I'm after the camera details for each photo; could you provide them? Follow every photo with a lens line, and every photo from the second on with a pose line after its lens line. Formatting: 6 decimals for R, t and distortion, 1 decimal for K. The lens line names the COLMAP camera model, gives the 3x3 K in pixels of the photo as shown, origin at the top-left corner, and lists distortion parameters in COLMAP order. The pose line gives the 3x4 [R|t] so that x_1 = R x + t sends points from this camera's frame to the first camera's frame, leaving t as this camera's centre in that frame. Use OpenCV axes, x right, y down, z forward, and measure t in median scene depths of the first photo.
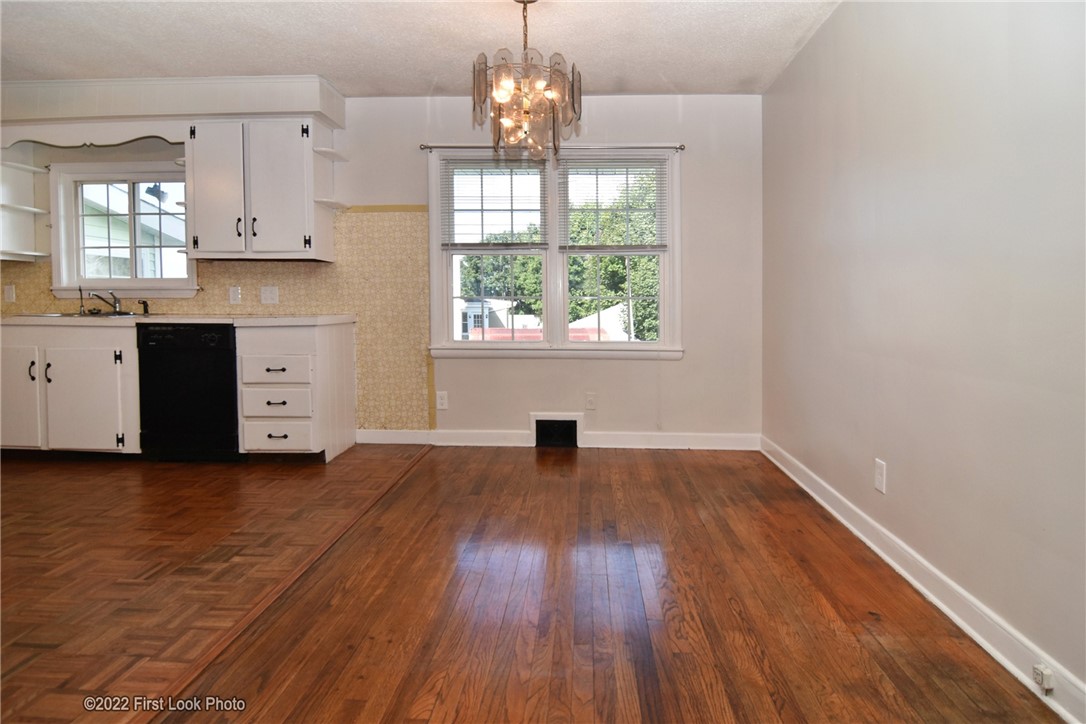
lens RADIAL K [[622.9, 0, 545.8], [0, 622.9, 312.9], [0, 0, 1]] dist [-0.021266, -0.001828]
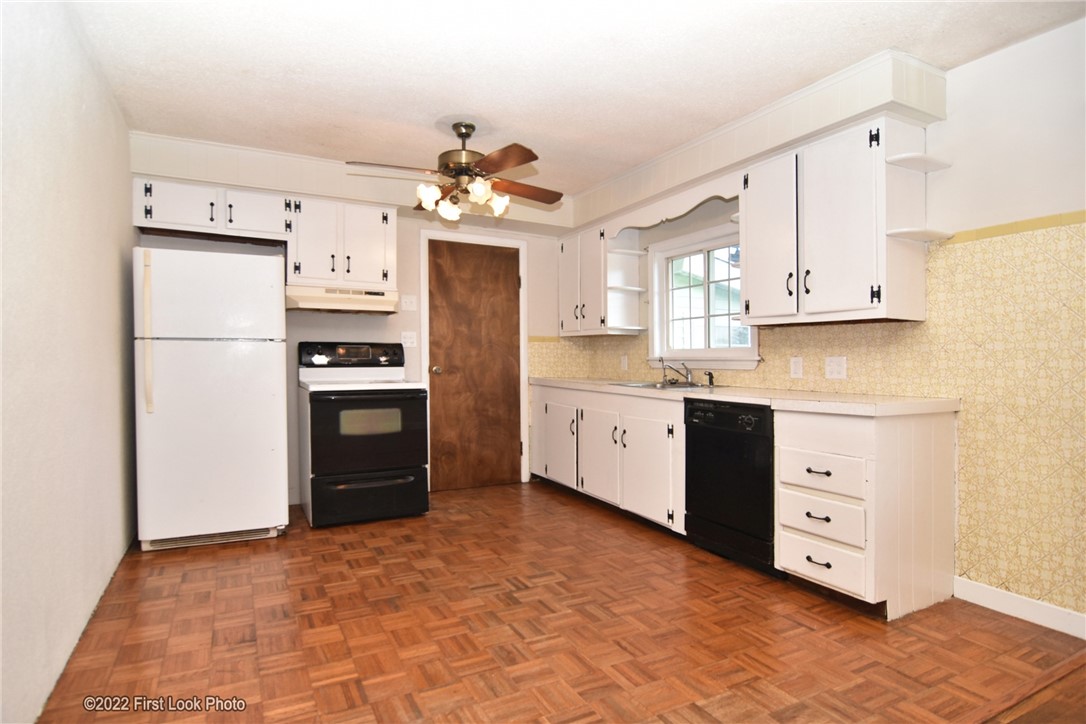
lens RADIAL K [[569.2, 0, 548.8], [0, 569.2, 370.9], [0, 0, 1]] dist [-0.015363, -0.001774]
pose [[0.509792, 0.017597, -0.860117, -0.018684], [-0.017158, 0.999800, 0.010285, -0.027628], [0.860126, 0.009515, 0.509992, 0.348341]]
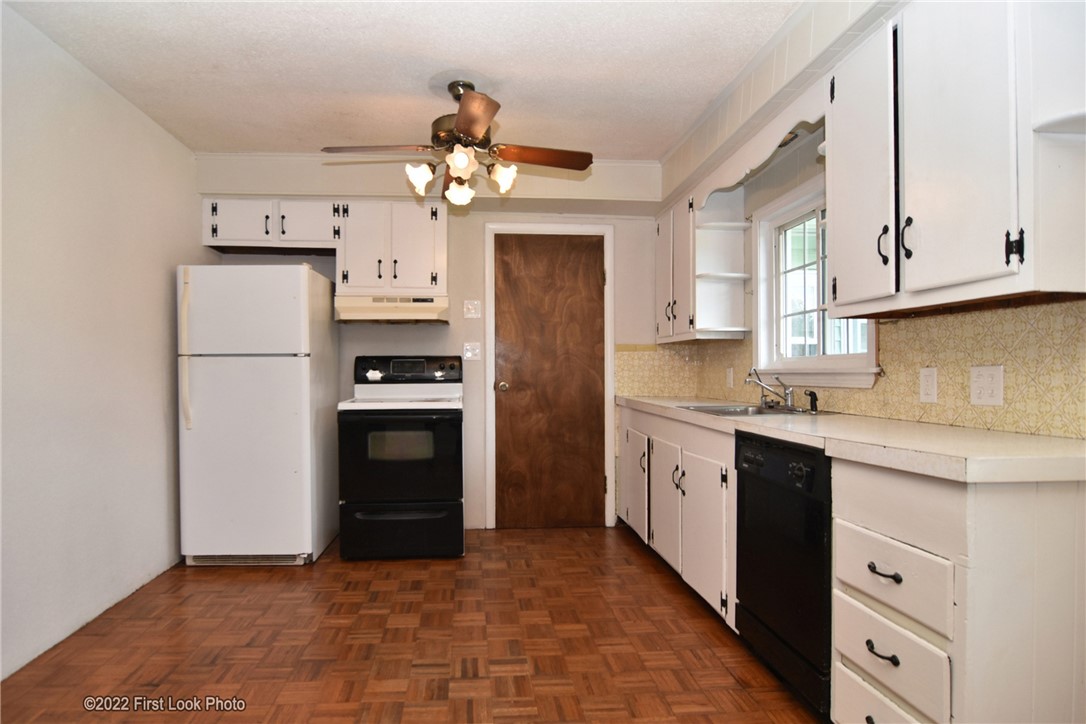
lens RADIAL K [[619.2, 0, 538.0], [0, 619.2, 389.5], [0, 0, 1]] dist [-0.021562, -0.001296]
pose [[0.139273, 0.024136, -0.989960, -0.060132], [-0.013320, 0.999658, 0.022498, -0.033647], [0.990164, 0.010053, 0.139547, 0.657634]]
